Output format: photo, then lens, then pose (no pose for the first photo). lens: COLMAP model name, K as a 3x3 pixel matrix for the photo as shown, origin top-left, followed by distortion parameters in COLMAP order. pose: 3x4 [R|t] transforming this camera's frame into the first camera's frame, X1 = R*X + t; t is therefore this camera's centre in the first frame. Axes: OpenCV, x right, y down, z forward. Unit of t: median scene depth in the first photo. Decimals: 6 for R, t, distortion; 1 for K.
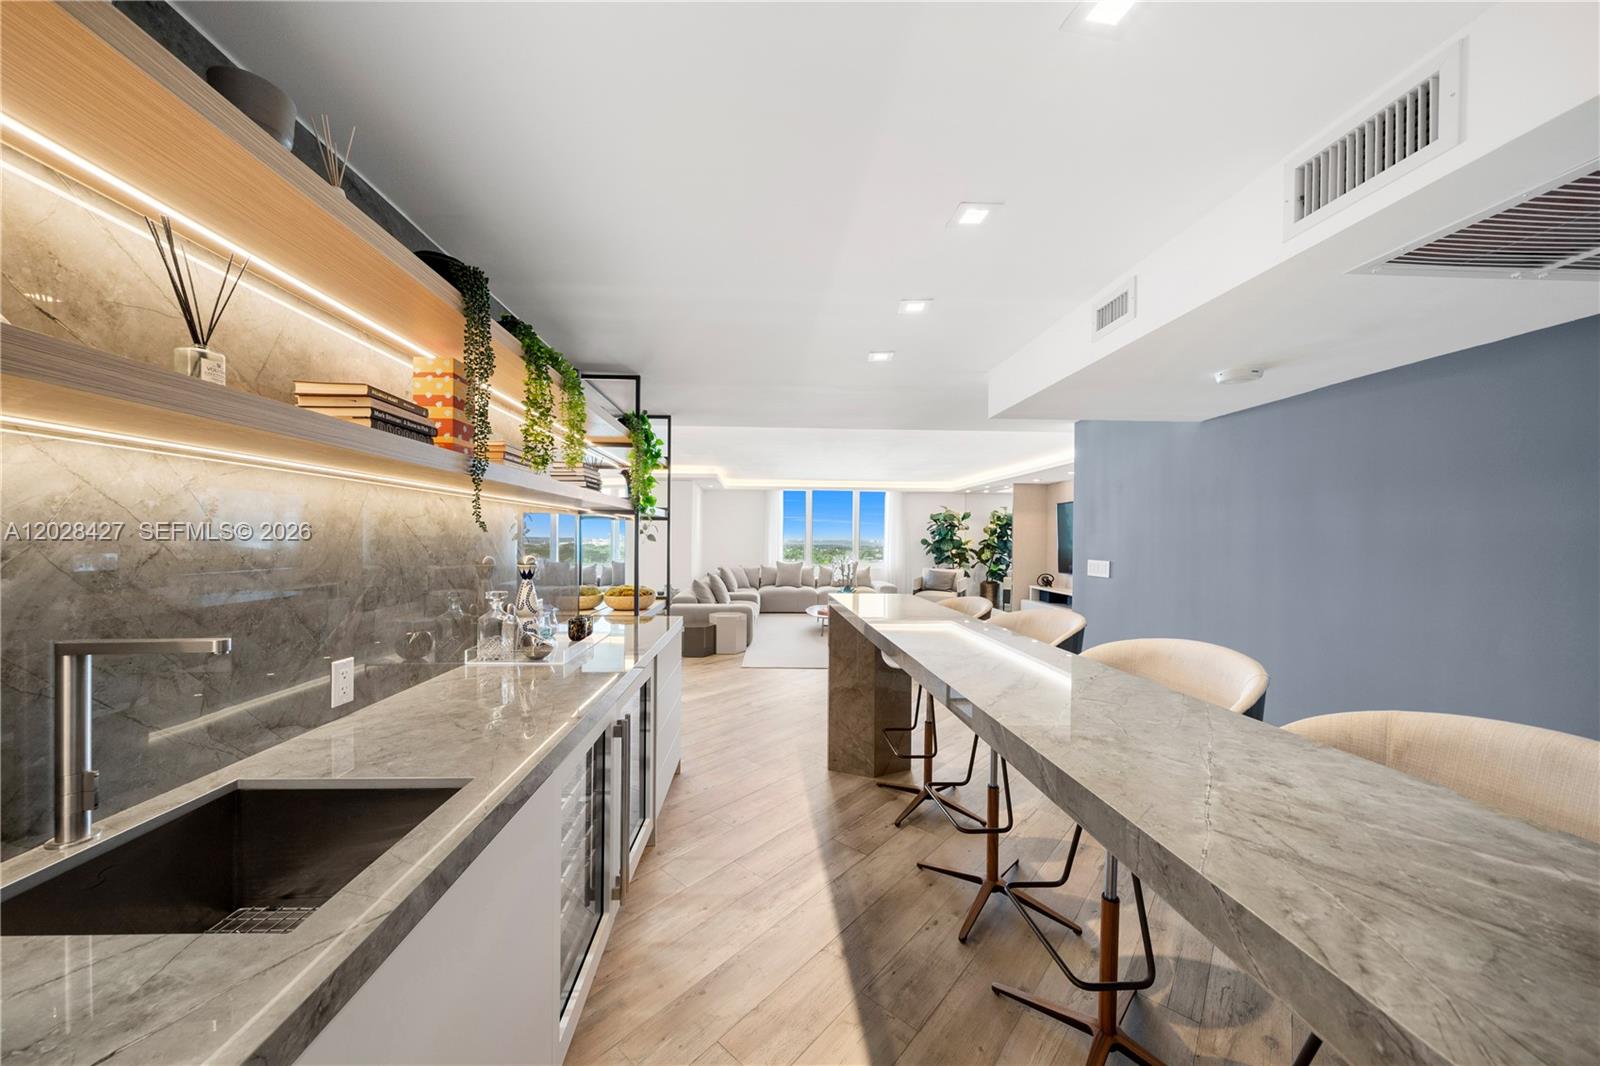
lens RADIAL K [[556.1, 0, 789.5], [0, 556.1, 539.1], [0, 0, 1]] dist [-0.001343, -0.000189]
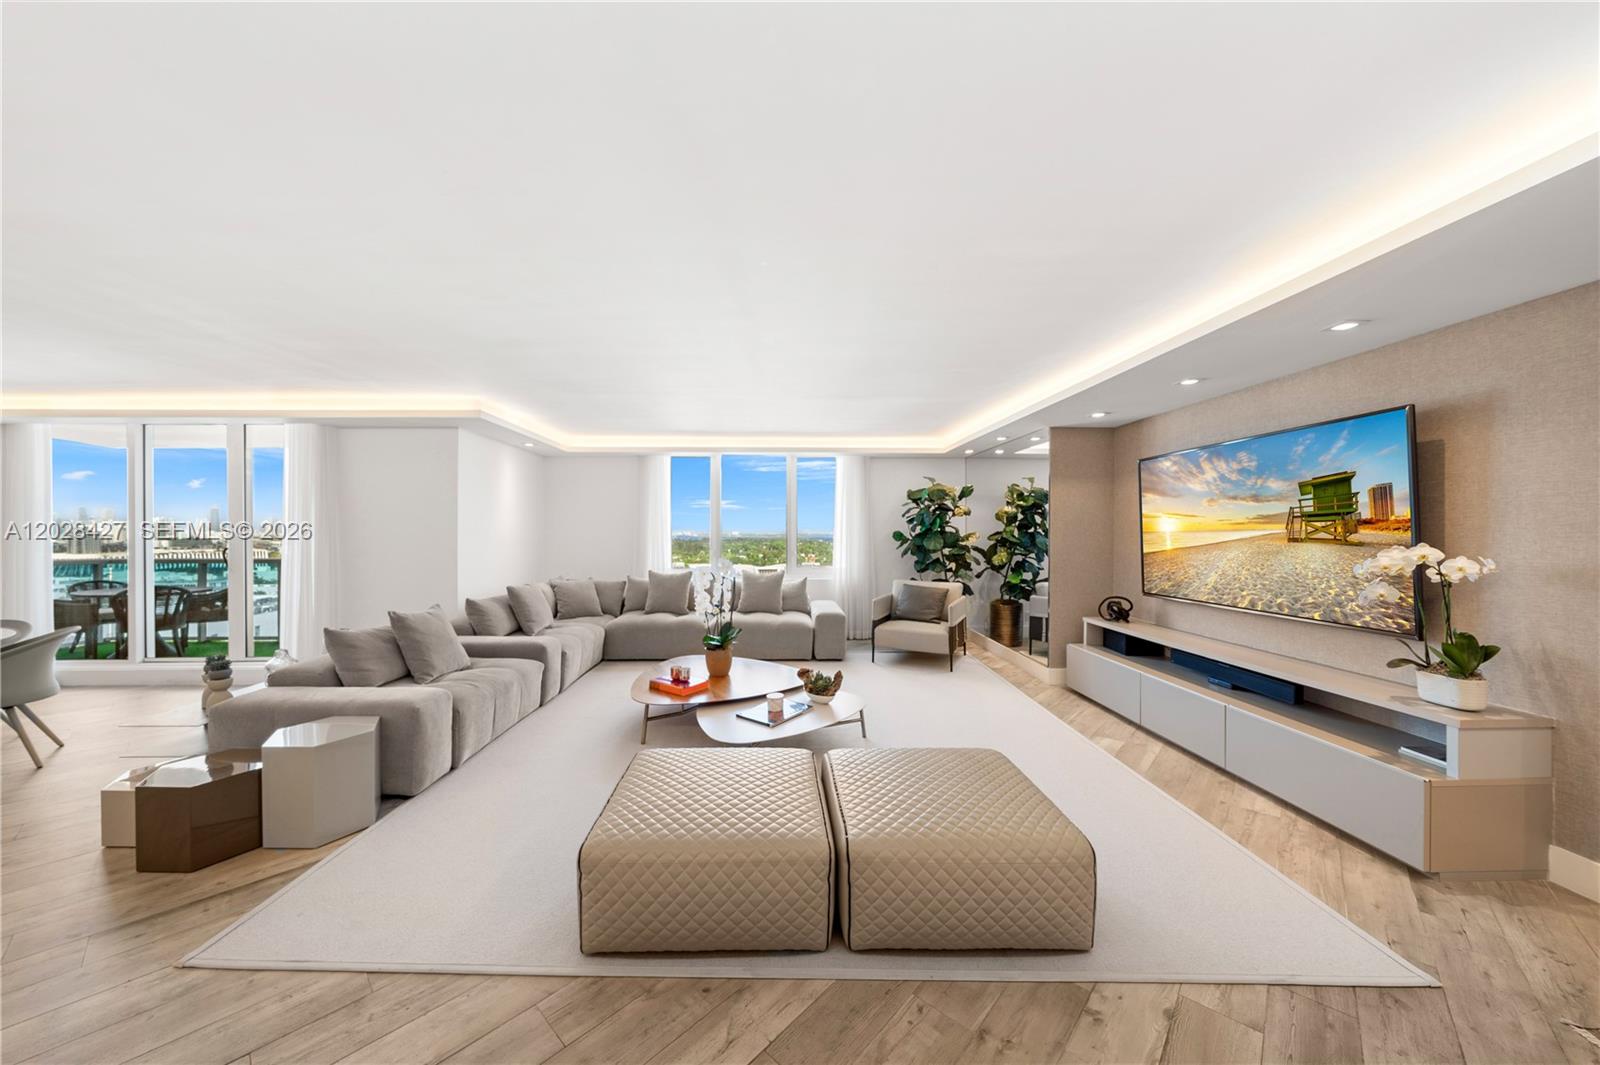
lens RADIAL K [[556.1, 0, 786.5], [0, 556.1, 527.9], [0, 0, 1]] dist [-0.001343, -0.000189]
pose [[0.999670, -0.006032, -0.024970, 0.138779], [0.005808, 0.999942, -0.009025, 0.000924], [0.025023, 0.008877, 0.999647, 0.394894]]
